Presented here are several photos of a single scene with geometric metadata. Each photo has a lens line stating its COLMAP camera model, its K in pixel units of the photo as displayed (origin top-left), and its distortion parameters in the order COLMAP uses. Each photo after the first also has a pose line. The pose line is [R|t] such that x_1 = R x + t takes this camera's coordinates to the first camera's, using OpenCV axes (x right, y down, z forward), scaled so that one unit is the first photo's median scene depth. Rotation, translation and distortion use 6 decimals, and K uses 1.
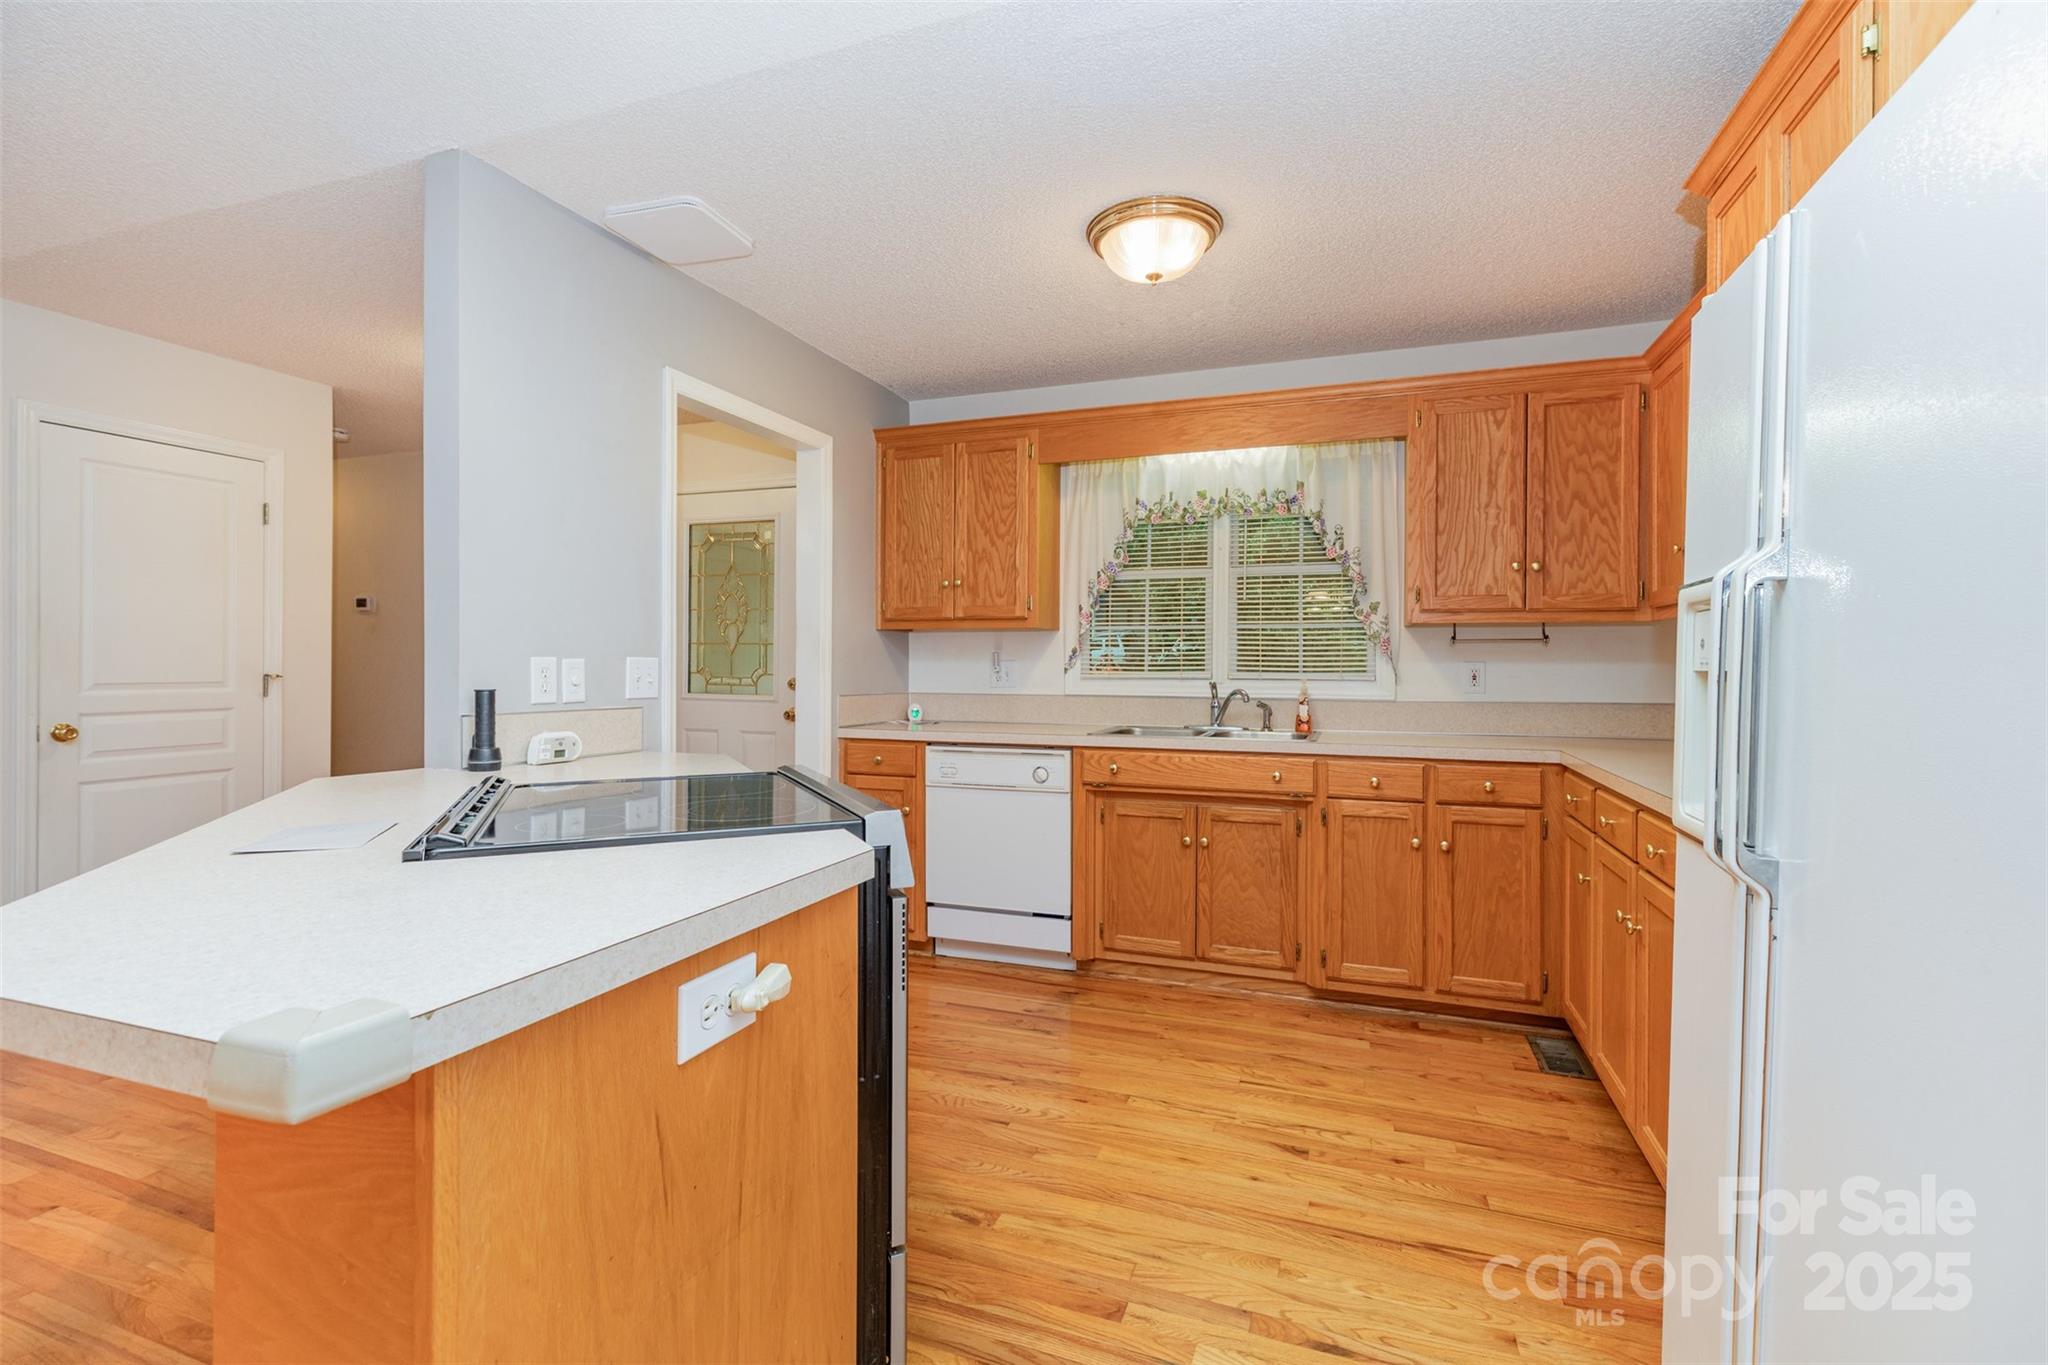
lens RADIAL K [[929.5, 0, 1020.0], [0, 929.5, 677.0], [0, 0, 1]] dist [0.004171, 0.001436]
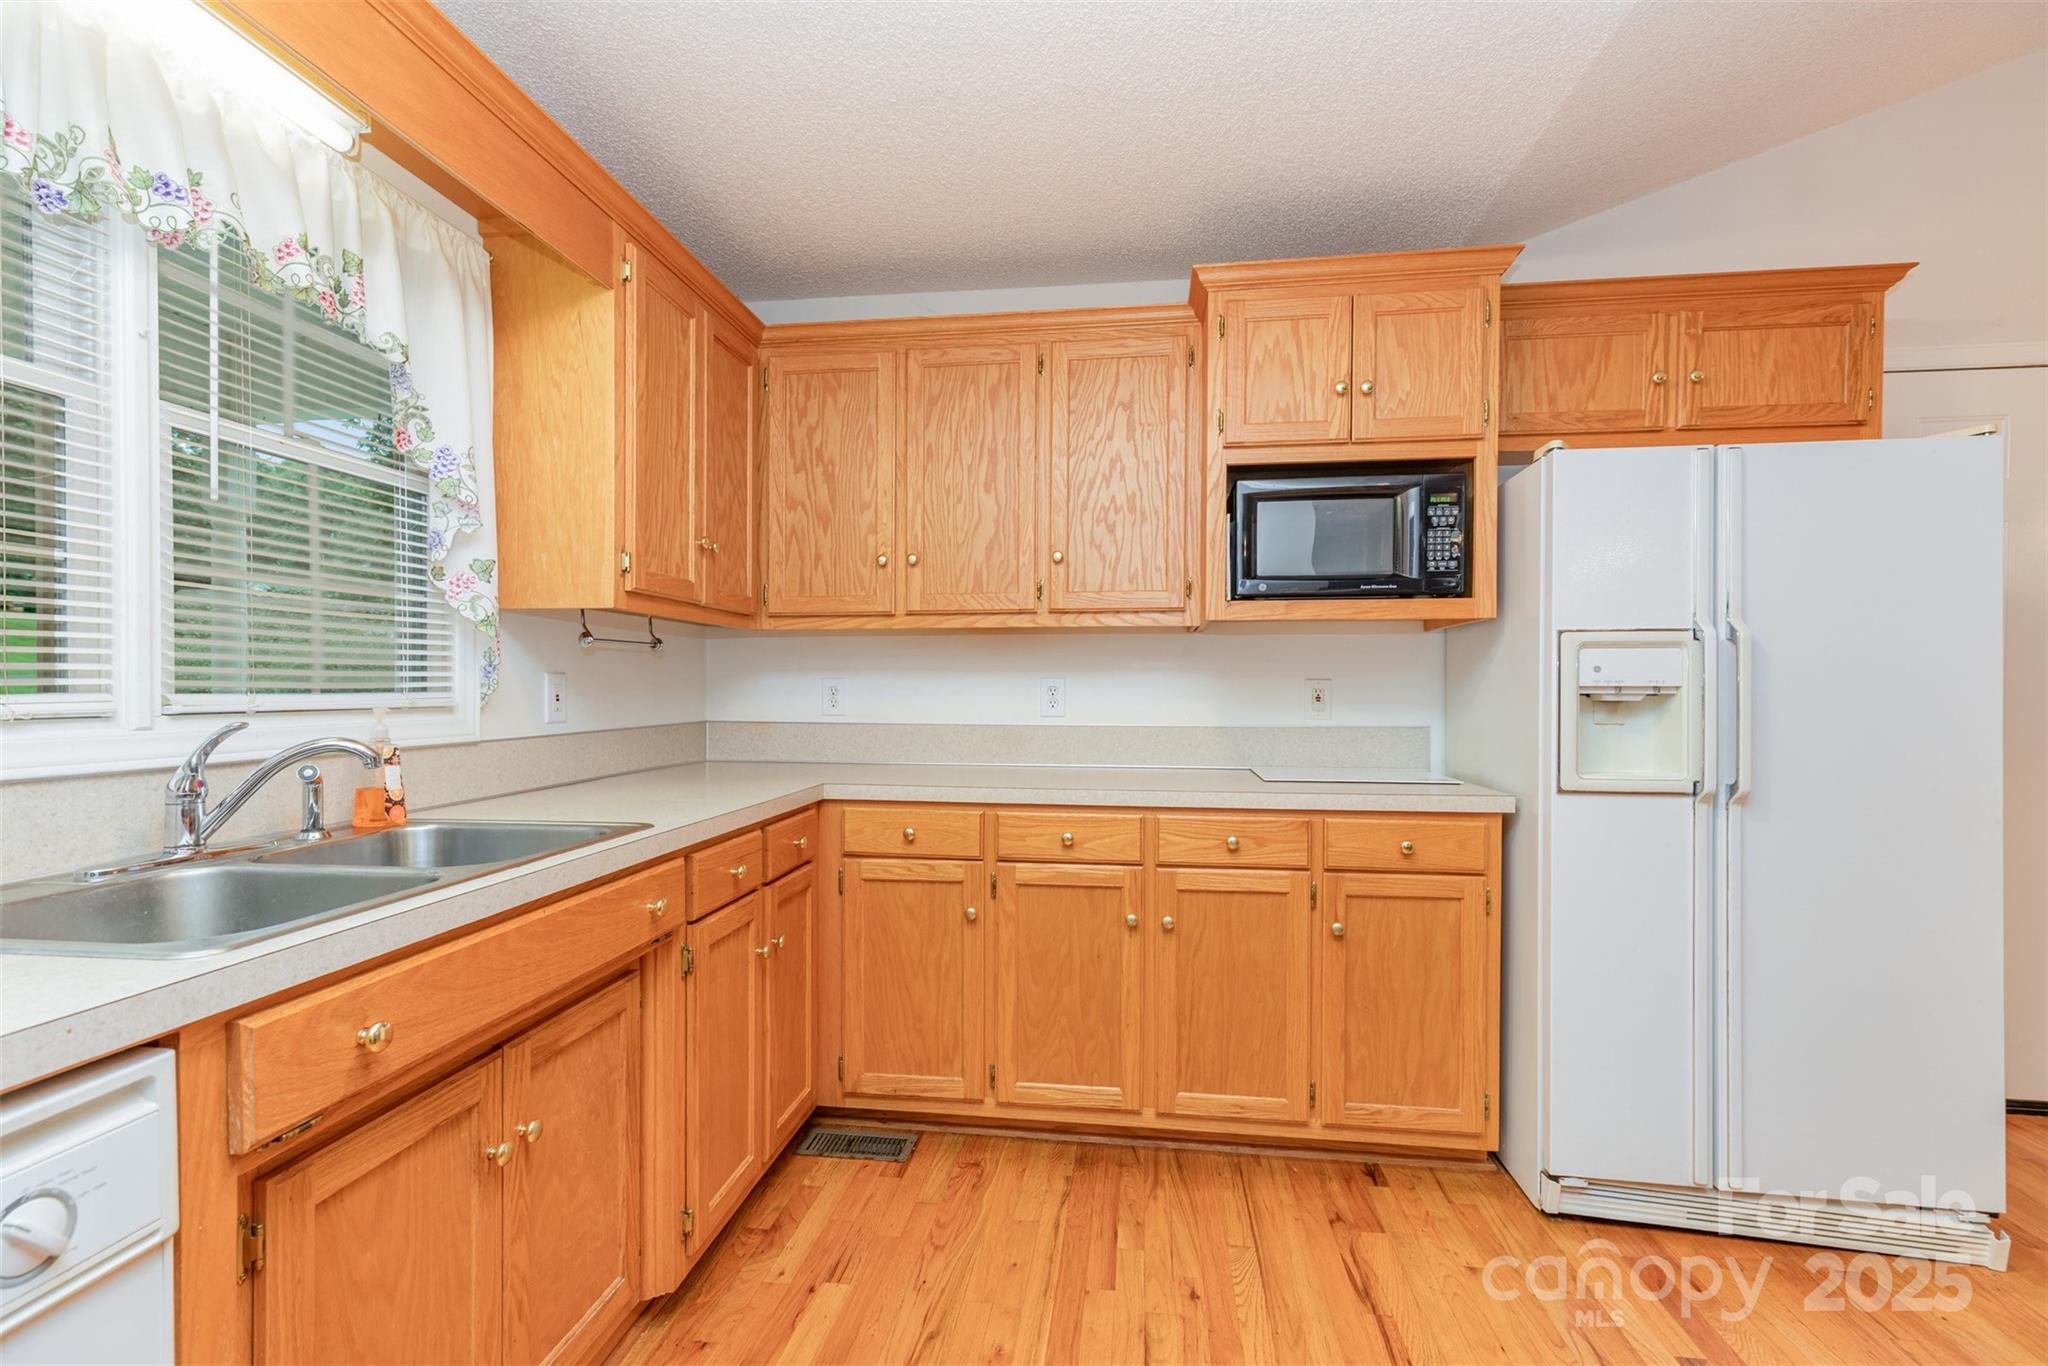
lens RADIAL K [[929.5, 0, 1022.5], [0, 929.5, 684.6], [0, 0, 1]] dist [0.004171, 0.001436]
pose [[-0.229589, -0.006914, 0.973263, -0.285095], [0.006029, 0.999945, 0.008526, -0.015551], [-0.973269, 0.007825, -0.229535, 1.101791]]
